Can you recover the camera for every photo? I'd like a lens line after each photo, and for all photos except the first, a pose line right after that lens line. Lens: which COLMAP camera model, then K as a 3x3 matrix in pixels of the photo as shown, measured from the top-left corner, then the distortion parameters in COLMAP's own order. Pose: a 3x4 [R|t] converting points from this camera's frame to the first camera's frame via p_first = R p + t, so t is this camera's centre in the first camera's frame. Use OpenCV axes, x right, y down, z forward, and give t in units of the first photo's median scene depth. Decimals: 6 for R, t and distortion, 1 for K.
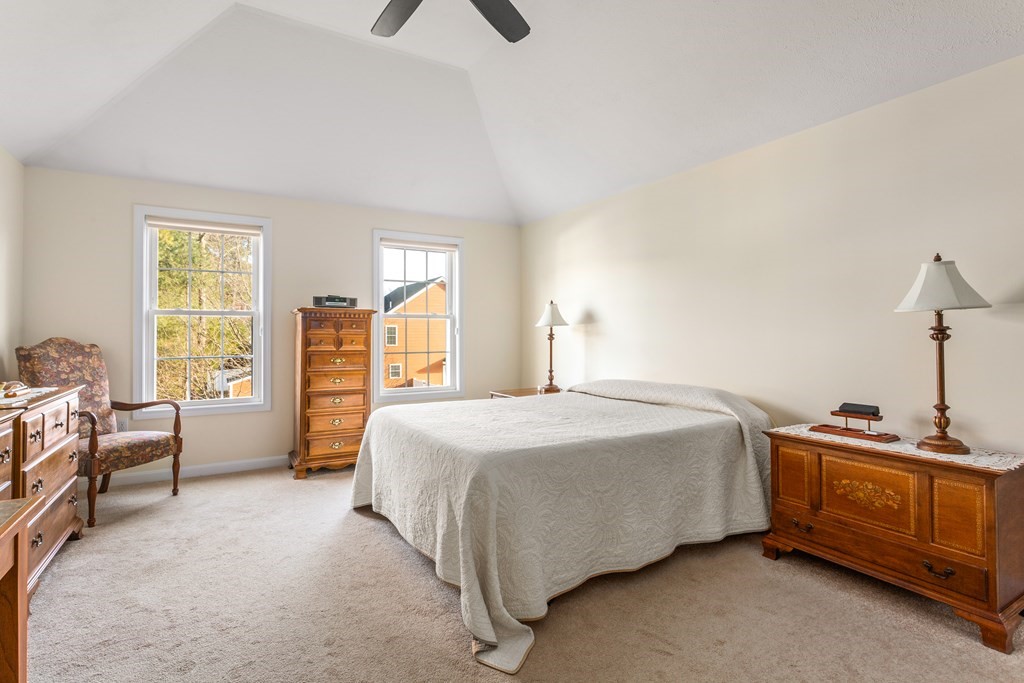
lens RADIAL K [[485.4, 0, 496.4], [0, 485.4, 325.4], [0, 0, 1]] dist [-0.000905, 0.000601]
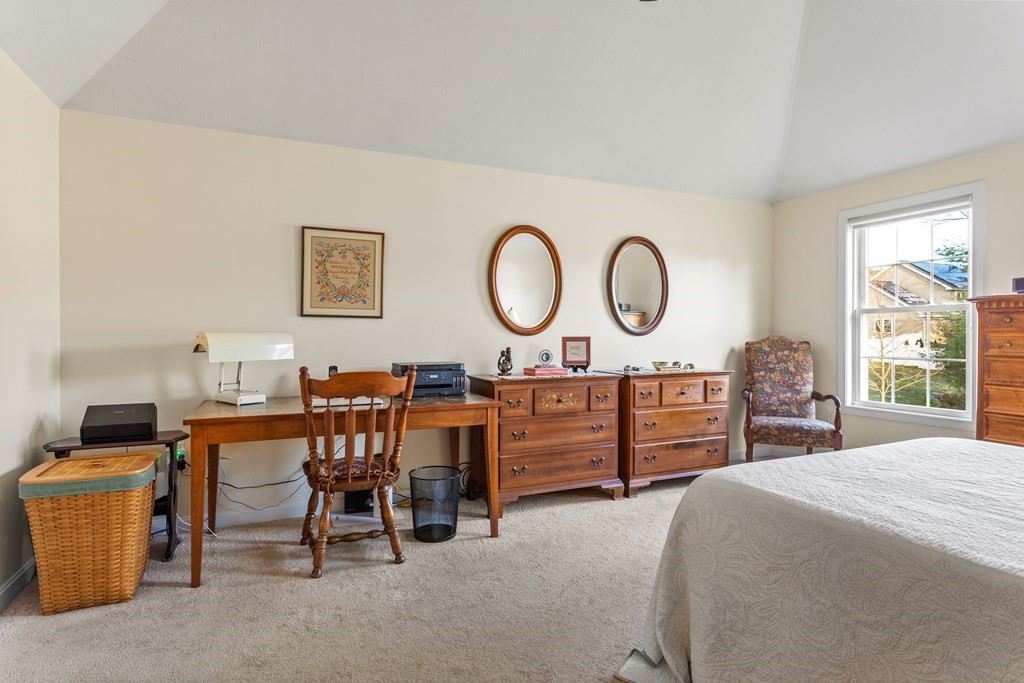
lens RADIAL K [[525.5, 0, 514.7], [0, 525.5, 337.5], [0, 0, 1]] dist [-0.001033, -0.000215]
pose [[-0.078795, 0.006460, -0.996870, 0.511864], [0.018428, 0.999818, 0.005022, 0.010260], [0.996720, -0.017975, -0.078900, 0.411805]]
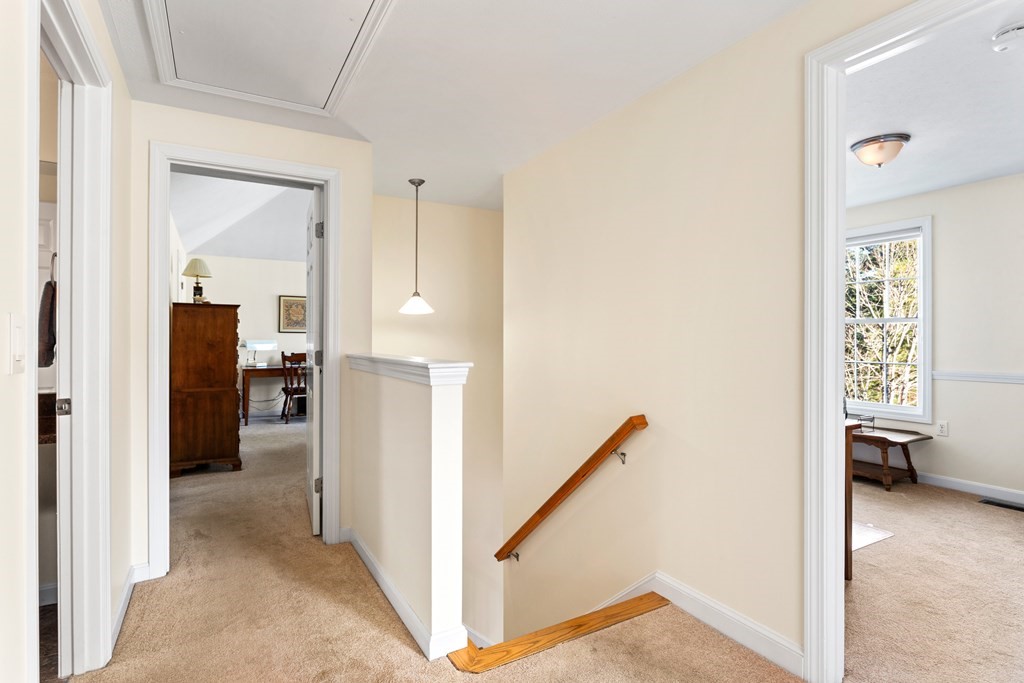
lens RADIAL K [[525.5, 0, 509.4], [0, 525.5, 343.9], [0, 0, 1]] dist [-0.001033, -0.000215]
pose [[-0.016144, 0.016378, -0.999736, 1.740646], [0.018785, 0.999694, 0.016074, 0.002332], [0.999693, -0.018521, -0.016446, 0.938178]]
